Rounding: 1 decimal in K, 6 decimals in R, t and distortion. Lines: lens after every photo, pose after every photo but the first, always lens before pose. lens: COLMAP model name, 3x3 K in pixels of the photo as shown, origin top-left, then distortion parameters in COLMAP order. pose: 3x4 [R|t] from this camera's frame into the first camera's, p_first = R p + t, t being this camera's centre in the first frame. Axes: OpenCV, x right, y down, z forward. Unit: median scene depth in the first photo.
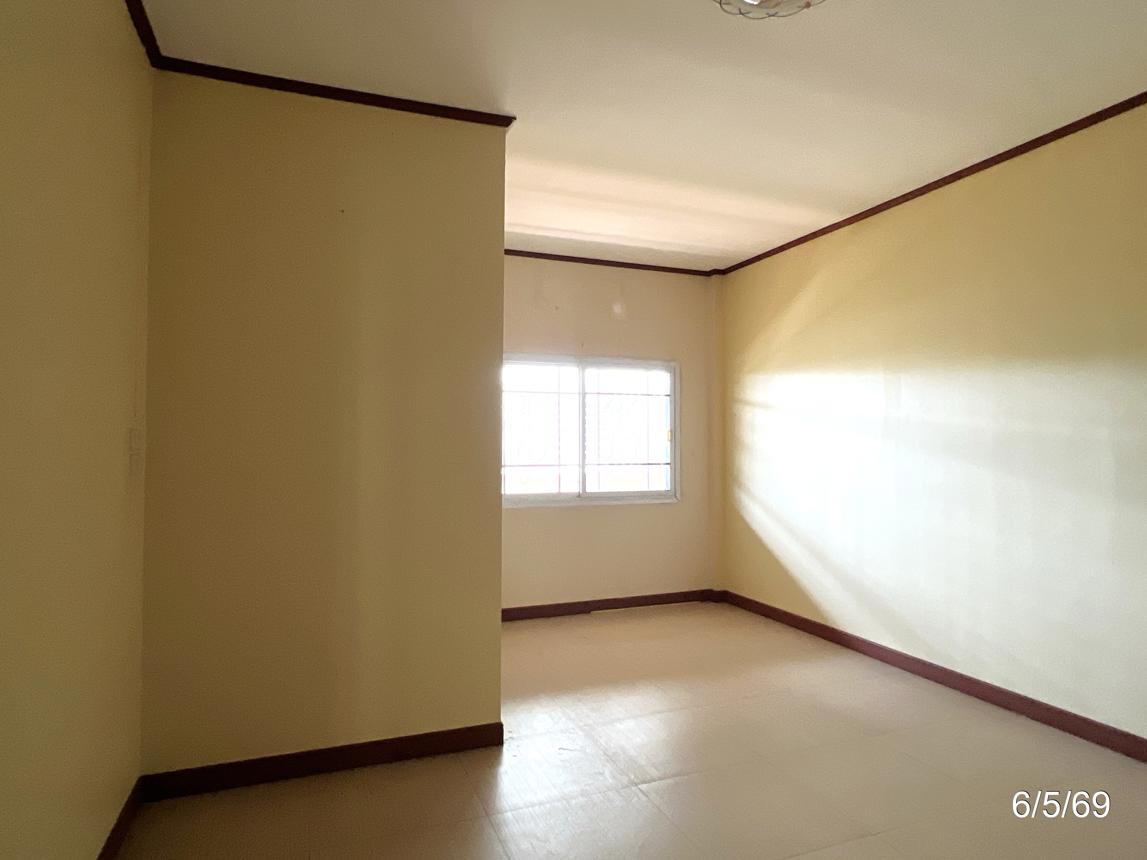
lens RADIAL K [[671.2, 0, 573.5], [0, 671.2, 430.0], [0, 0, 1]] dist [-0.002012, -0.000226]
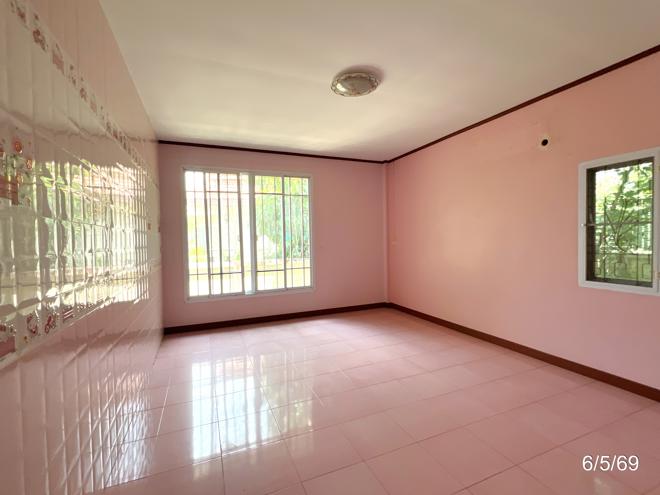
lens RADIAL K [[263.9, 0, 330.0], [0, 263.9, 247.5], [0, 0, 1]] dist [0.000094, -0.000108]
pose [[0.996182, -0.018859, 0.085244, -0.080054], [0.014673, 0.998668, 0.049472, 0.004031], [-0.086063, -0.048033, 0.995131, 0.208034]]
